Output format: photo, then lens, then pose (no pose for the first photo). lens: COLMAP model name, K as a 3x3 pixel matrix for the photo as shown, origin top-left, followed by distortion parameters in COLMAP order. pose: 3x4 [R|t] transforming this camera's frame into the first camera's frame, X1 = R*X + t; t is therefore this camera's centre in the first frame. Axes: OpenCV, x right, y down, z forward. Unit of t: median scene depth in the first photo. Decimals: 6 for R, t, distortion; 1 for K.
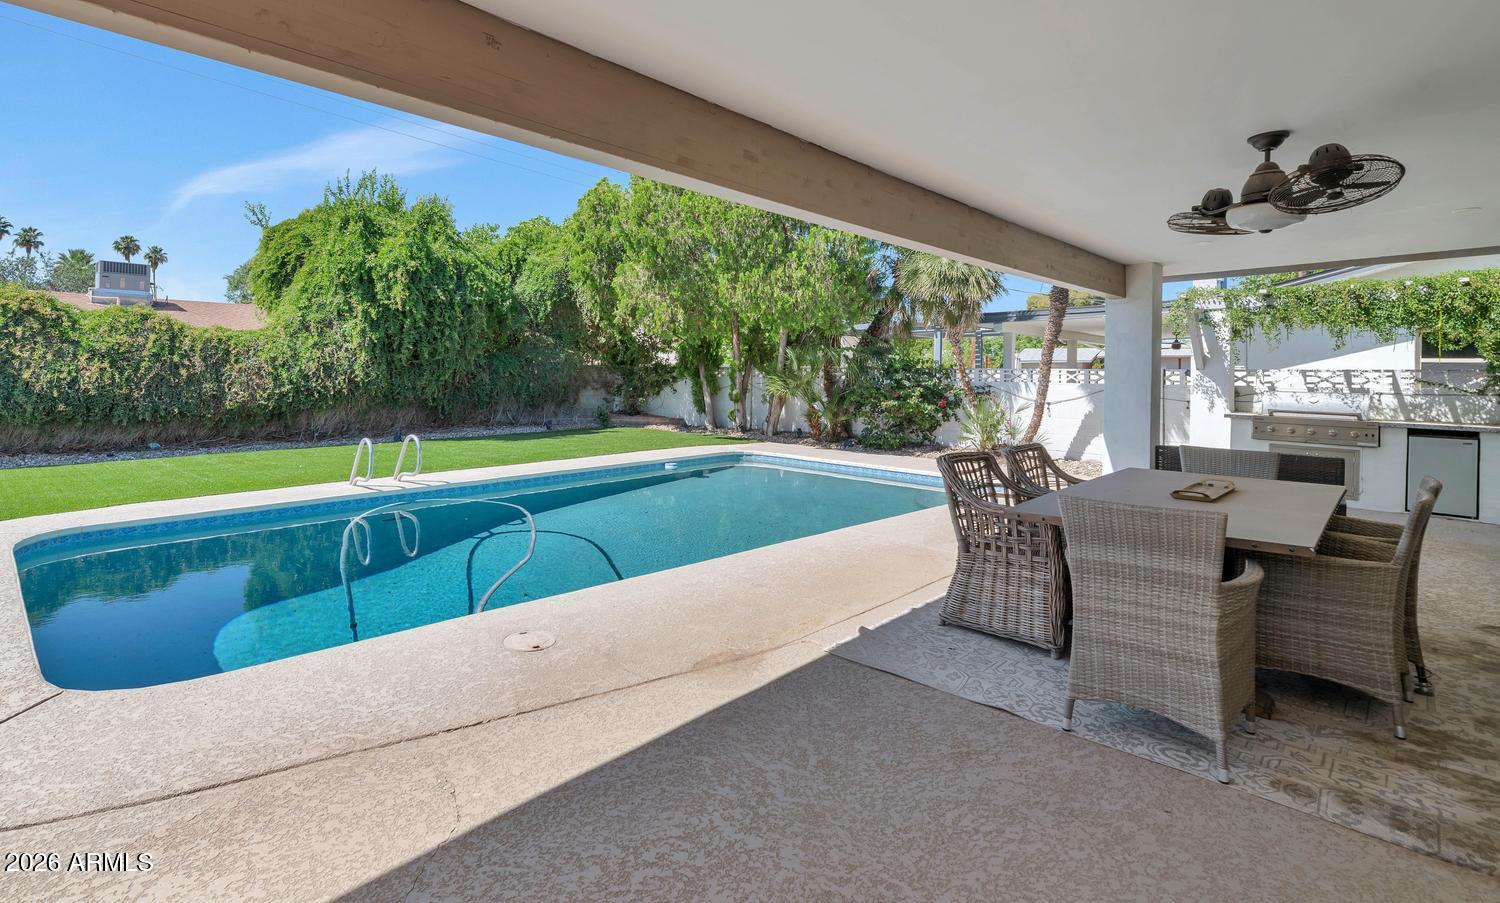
lens RADIAL K [[628.7, 0, 749.9], [0, 628.7, 448.5], [0, 0, 1]] dist [-0.002443, -0.000019]
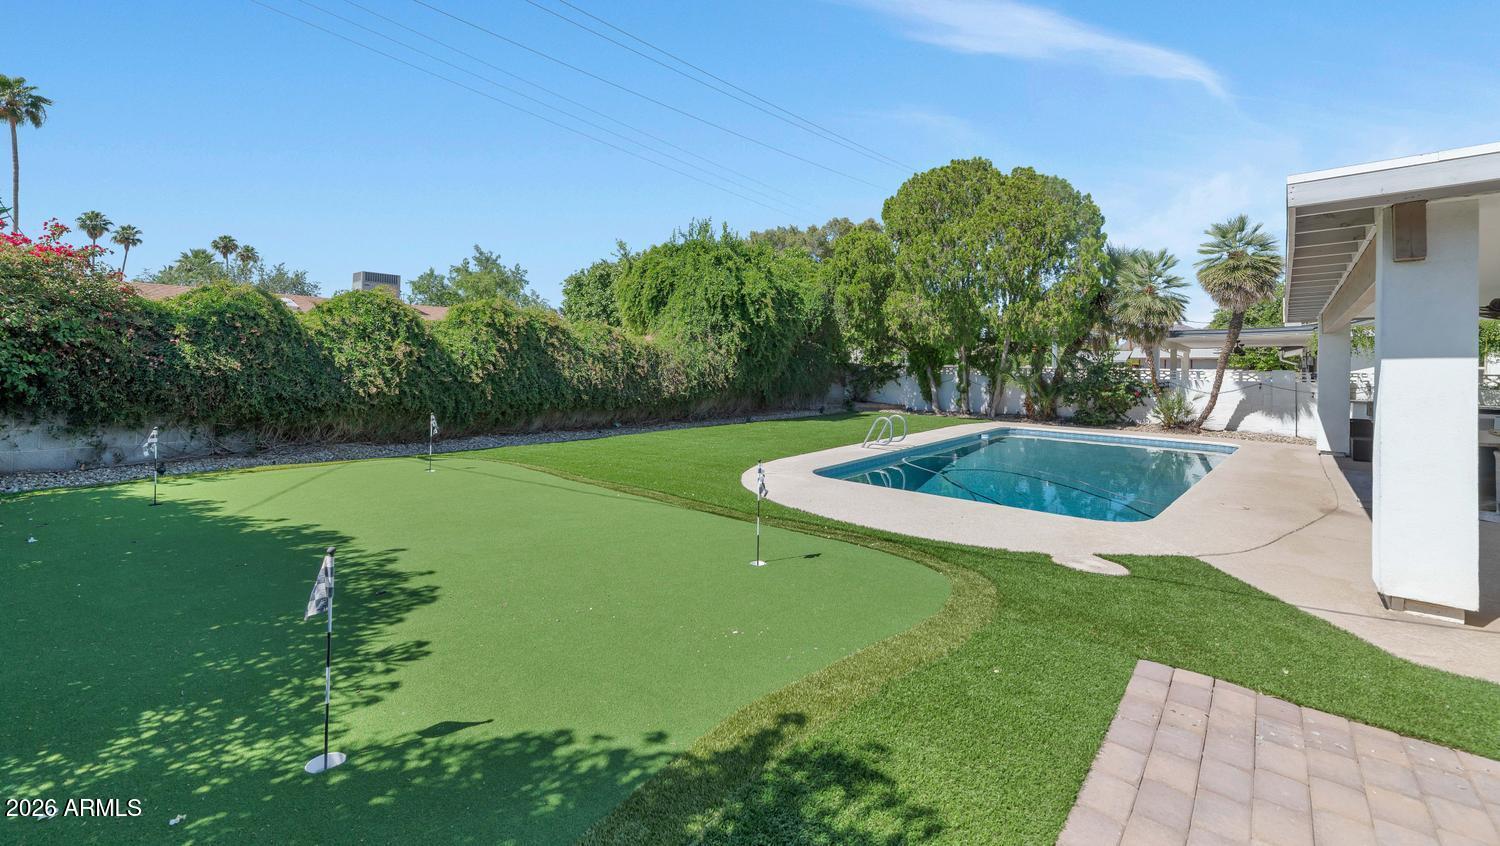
lens RADIAL K [[595.2, 0, 749.6], [0, 595.2, 424.8], [0, 0, 1]] dist [-0.002733, -0.000050]
pose [[0.994248, -0.006006, 0.106930, -0.730027], [0.007978, 0.999806, -0.018019, 0.018138], [-0.106801, 0.018768, 0.994103, -0.284174]]
